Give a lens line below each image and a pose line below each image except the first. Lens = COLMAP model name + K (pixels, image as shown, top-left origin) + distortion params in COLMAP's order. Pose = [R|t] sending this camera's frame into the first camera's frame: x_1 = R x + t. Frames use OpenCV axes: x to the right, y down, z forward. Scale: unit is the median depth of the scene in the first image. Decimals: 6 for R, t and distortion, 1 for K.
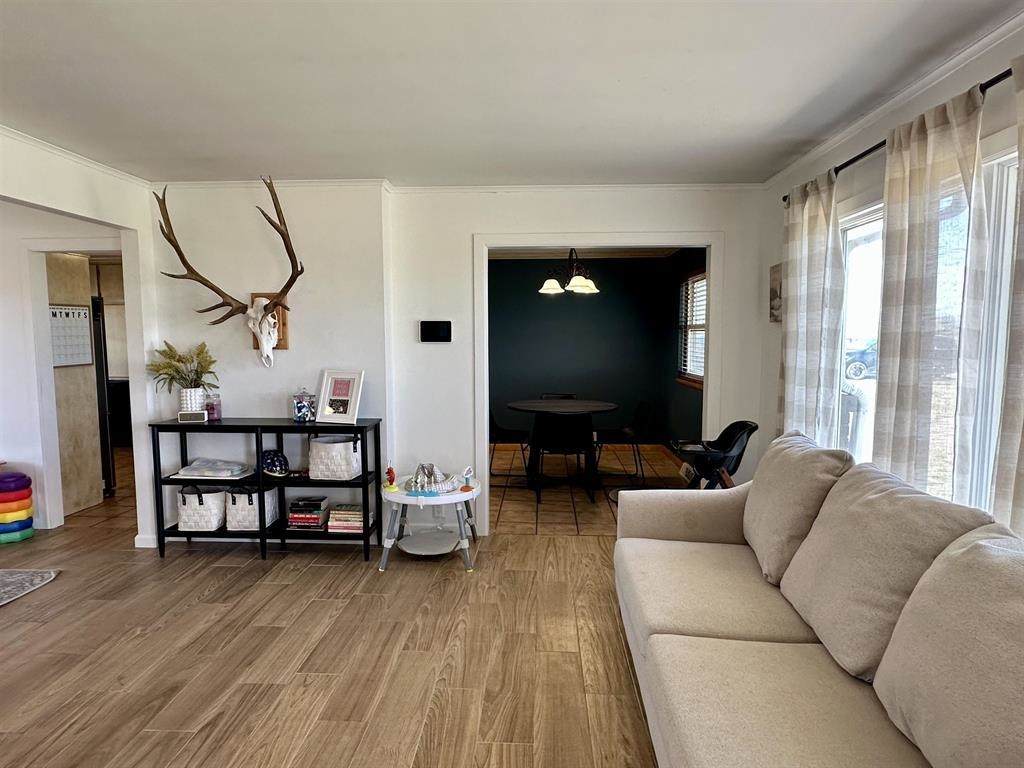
lens RADIAL K [[609.3, 0, 511.1], [0, 609.3, 386.0], [0, 0, 1]] dist [-0.002155, -0.001560]
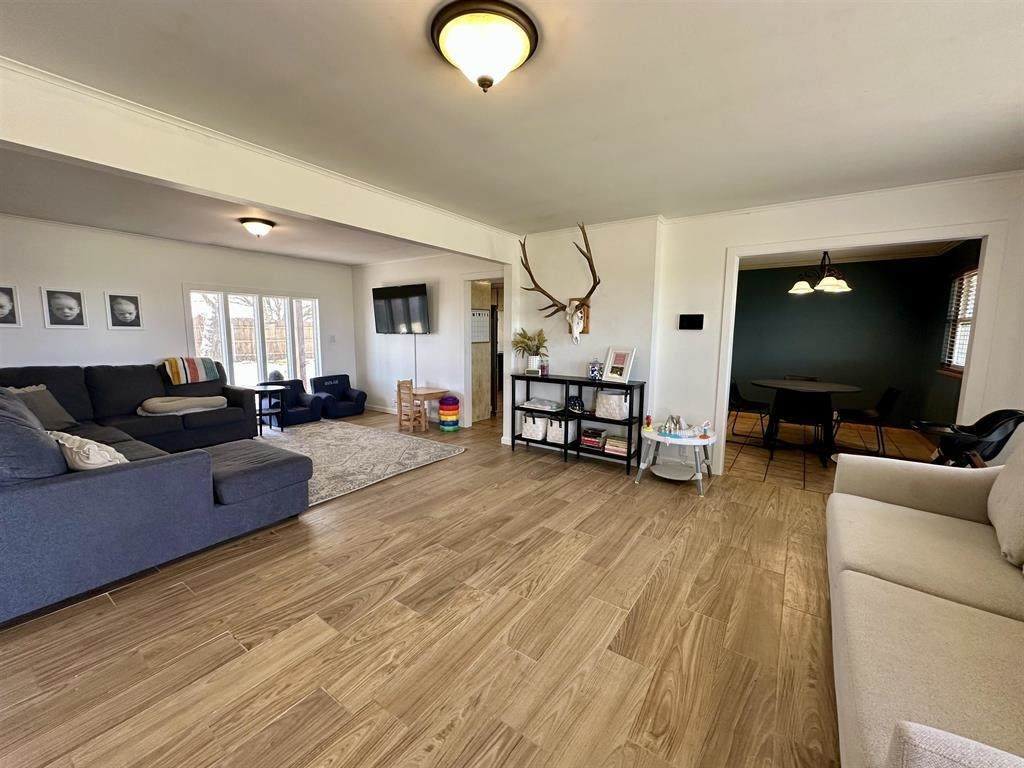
lens RADIAL K [[408.1, 0, 511.4], [0, 408.1, 381.1], [0, 0, 1]] dist [-0.003012, 0.000275]
pose [[0.842717, 0.074248, -0.533212, 0.038991], [-0.055810, 0.997156, 0.050645, 0.021396], [0.535456, -0.012920, 0.844464, 0.001505]]
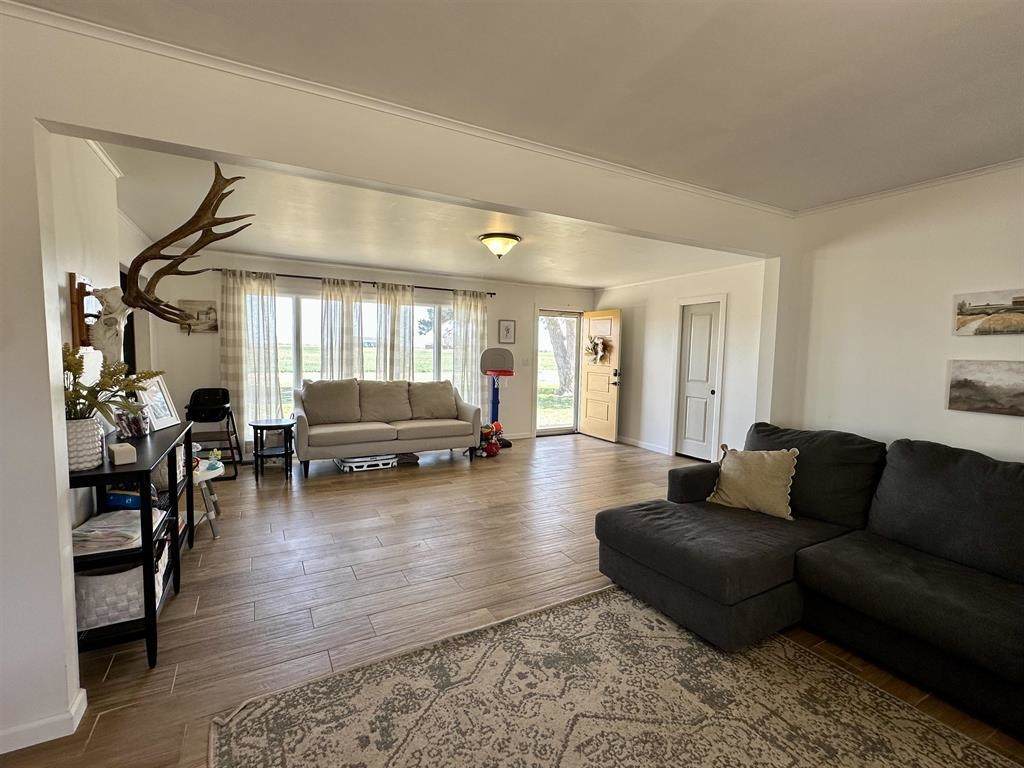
lens RADIAL K [[471.9, 0, 514.7], [0, 471.9, 385.9], [0, 0, 1]] dist [-0.000094, -0.000004]
pose [[-0.523834, -0.074086, 0.848592, -1.193394], [0.056987, 0.990931, 0.121691, -0.066966], [-0.849912, 0.112105, -0.514862, 0.891685]]
